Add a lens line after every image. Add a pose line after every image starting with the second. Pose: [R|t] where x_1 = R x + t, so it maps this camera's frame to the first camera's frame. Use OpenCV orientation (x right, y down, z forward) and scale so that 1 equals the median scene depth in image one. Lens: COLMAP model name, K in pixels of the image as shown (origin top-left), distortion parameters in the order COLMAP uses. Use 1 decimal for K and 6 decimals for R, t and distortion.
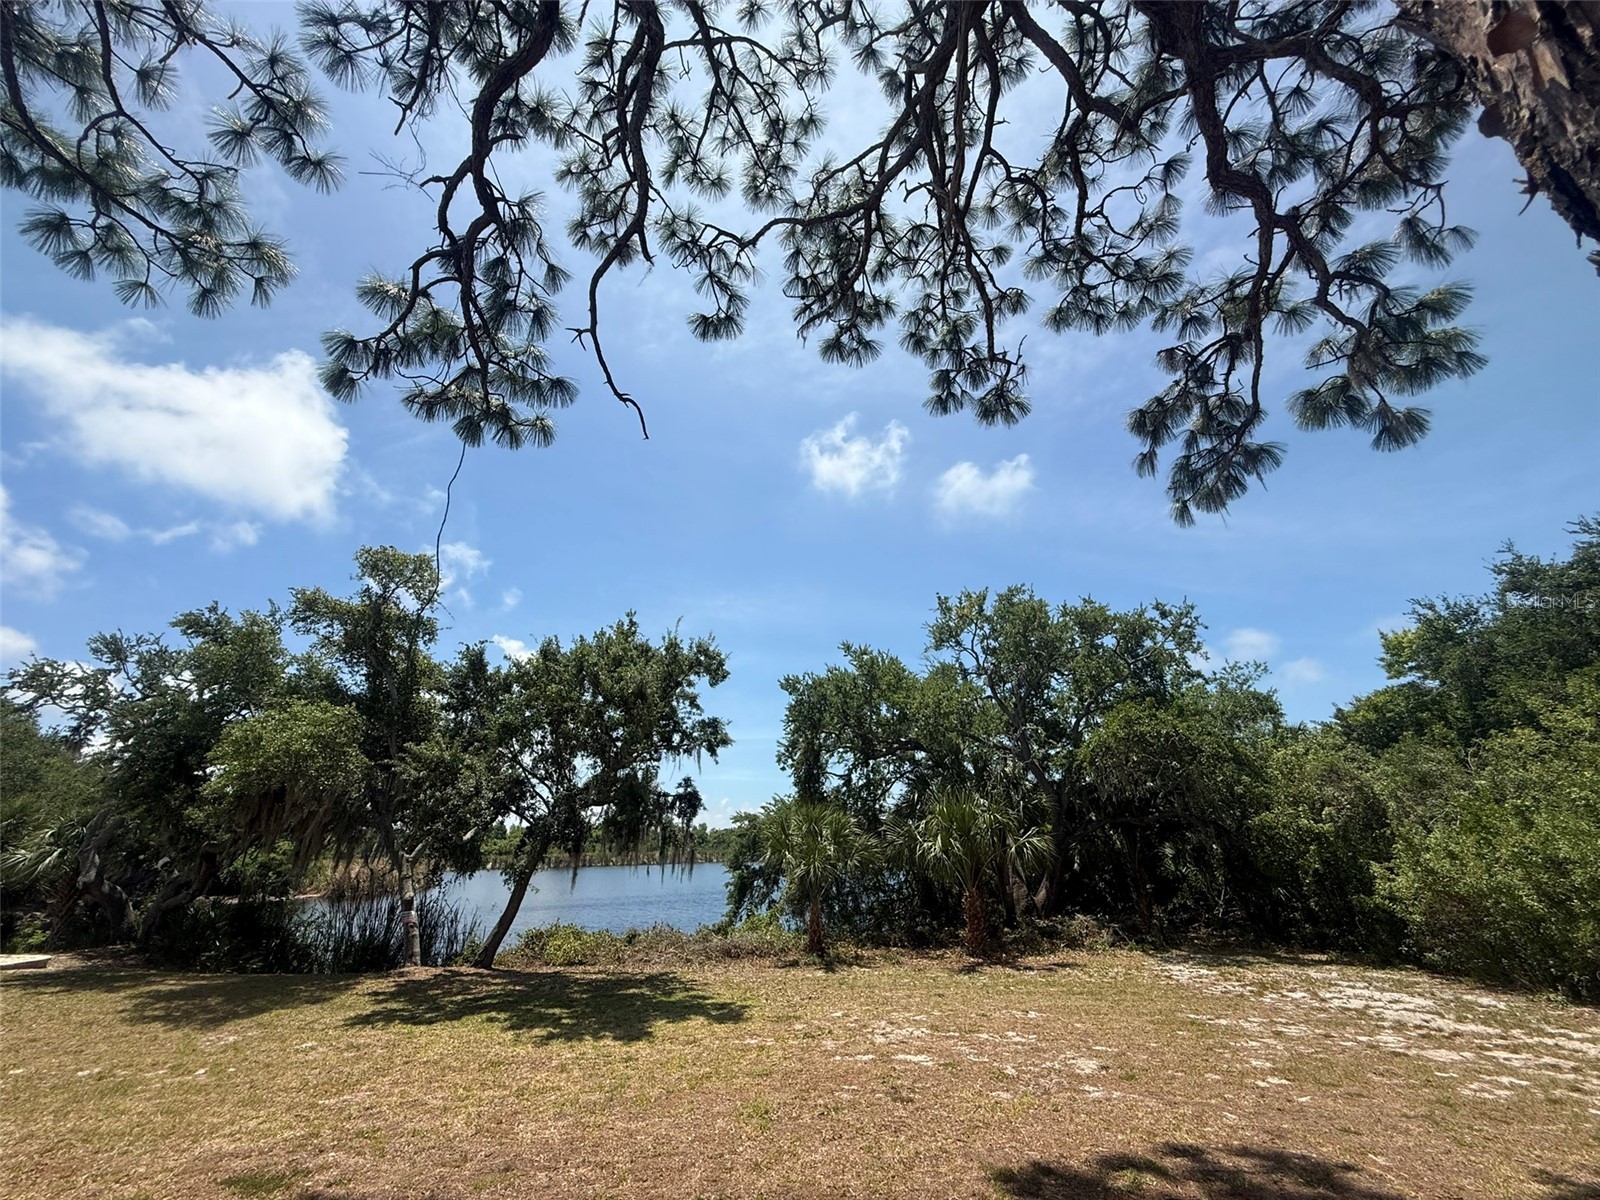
lens RADIAL K [[633.6, 0, 800.0], [0, 633.6, 600.0], [0, 0, 1]] dist [0.001634, 0.000045]
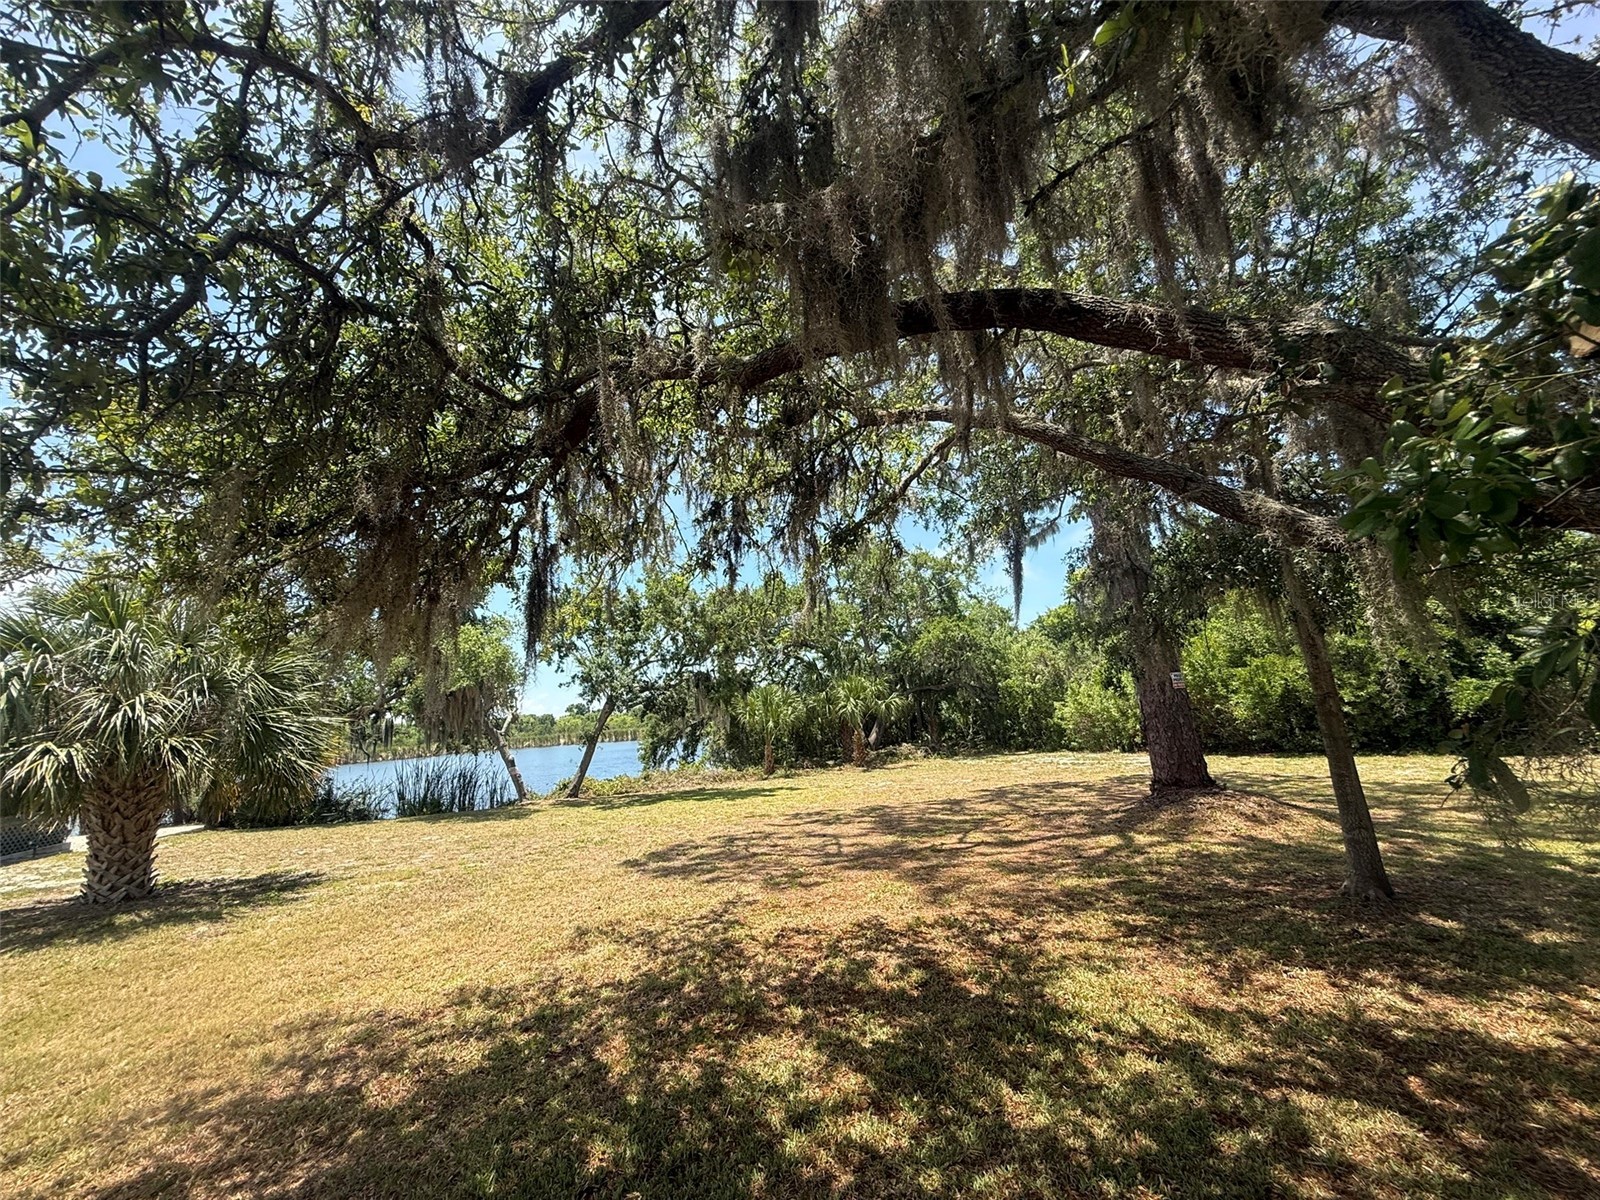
lens RADIAL K [[633.6, 0, 800.0], [0, 633.6, 600.0], [0, 0, 1]] dist [0.001634, 0.000045]
pose [[0.932929, 0.010707, 0.359902, -0.479393], [-0.074015, 0.983914, 0.162587, -0.137279], [-0.352372, -0.178321, 0.918714, -0.408543]]
